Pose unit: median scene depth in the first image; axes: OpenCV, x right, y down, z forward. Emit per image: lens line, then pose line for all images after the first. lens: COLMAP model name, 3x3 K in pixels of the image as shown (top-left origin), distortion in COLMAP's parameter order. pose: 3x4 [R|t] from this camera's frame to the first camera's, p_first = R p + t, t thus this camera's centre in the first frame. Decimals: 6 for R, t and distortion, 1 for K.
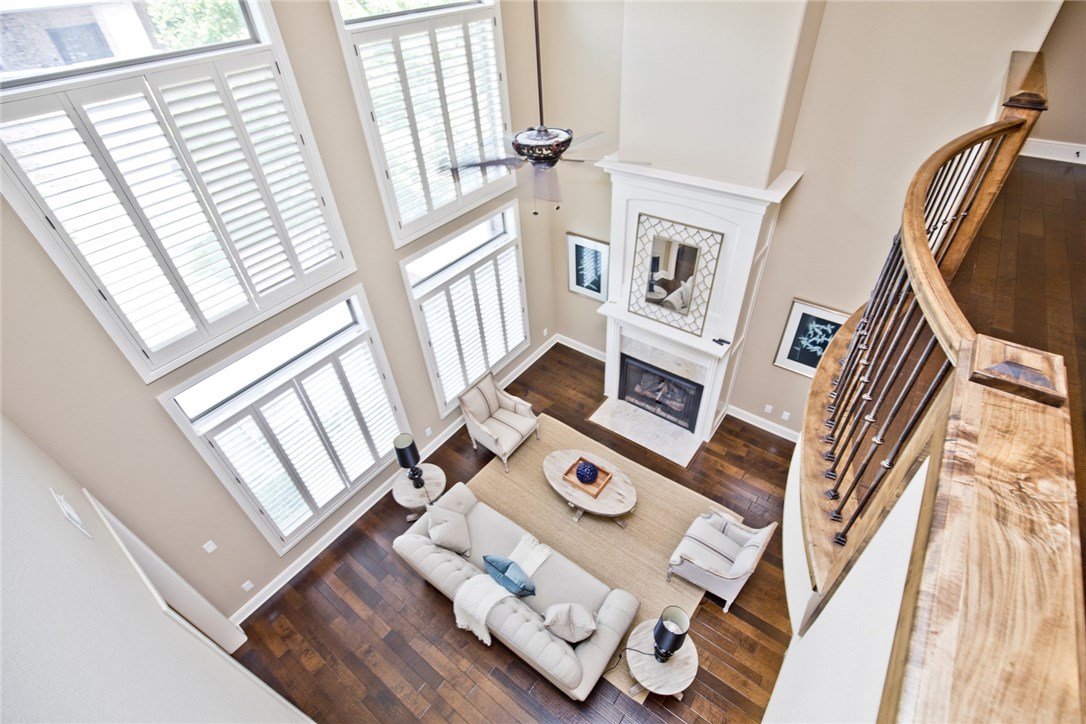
lens RADIAL K [[497.7, 0, 549.1], [0, 497.7, 363.1], [0, 0, 1]] dist [-0.033835, 0.004592]
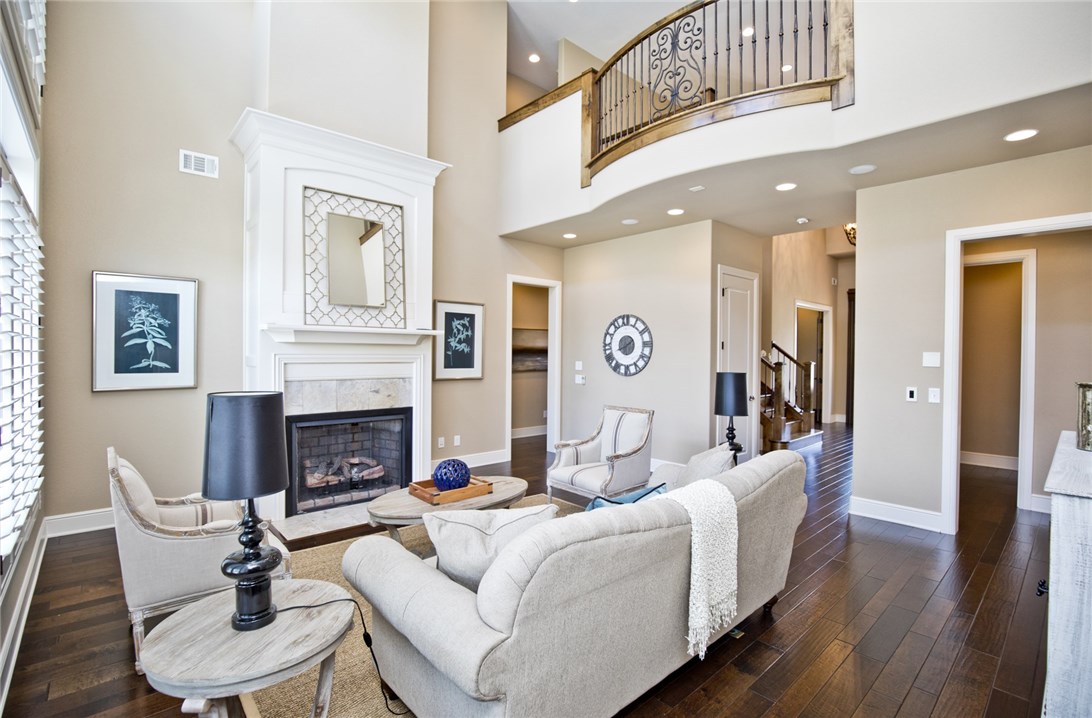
lens RADIAL K [[500.5, 0, 554.2], [0, 500.5, 356.1], [0, 0, 1]] dist [-0.033835, 0.004592]
pose [[0.178515, 0.037021, 0.983240, -0.521745], [0.628039, 0.764962, -0.142828, 0.280327], [-0.757429, 0.643011, 0.113307, 0.759861]]
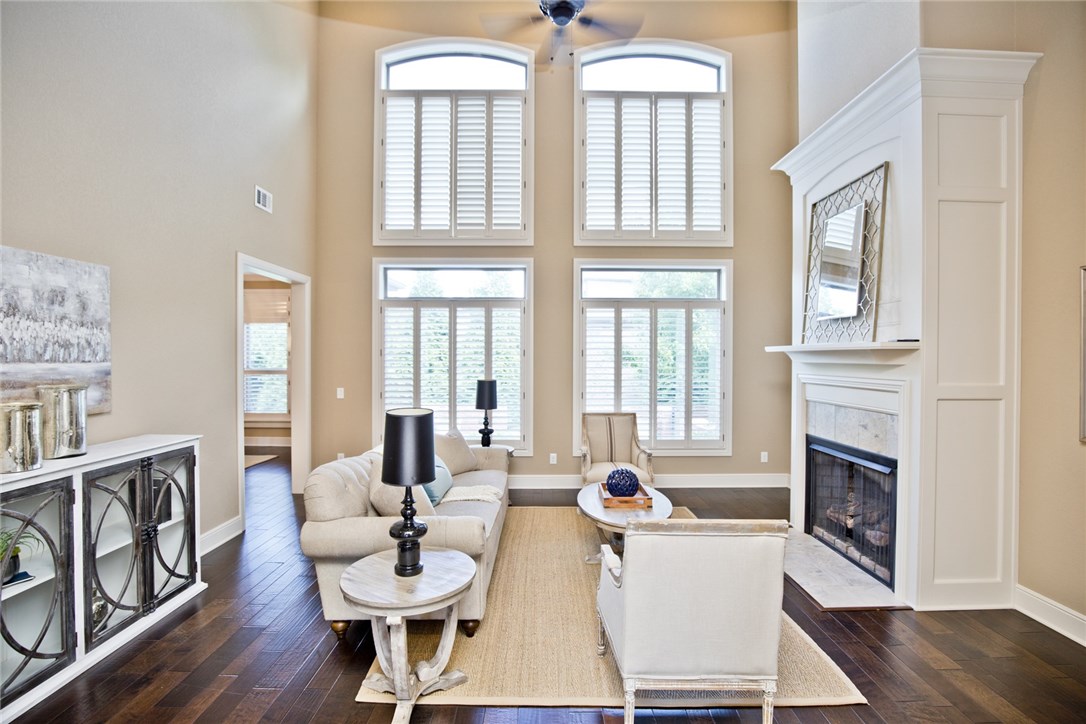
lens RADIAL K [[497.7, 0, 553.5], [0, 497.7, 367.7], [0, 0, 1]] dist [-0.033835, 0.004592]
pose [[0.610072, 0.059450, -0.790112, 0.557780], [-0.539340, 0.761667, -0.359133, 0.403589], [0.580452, 0.645236, 0.496735, 0.520913]]
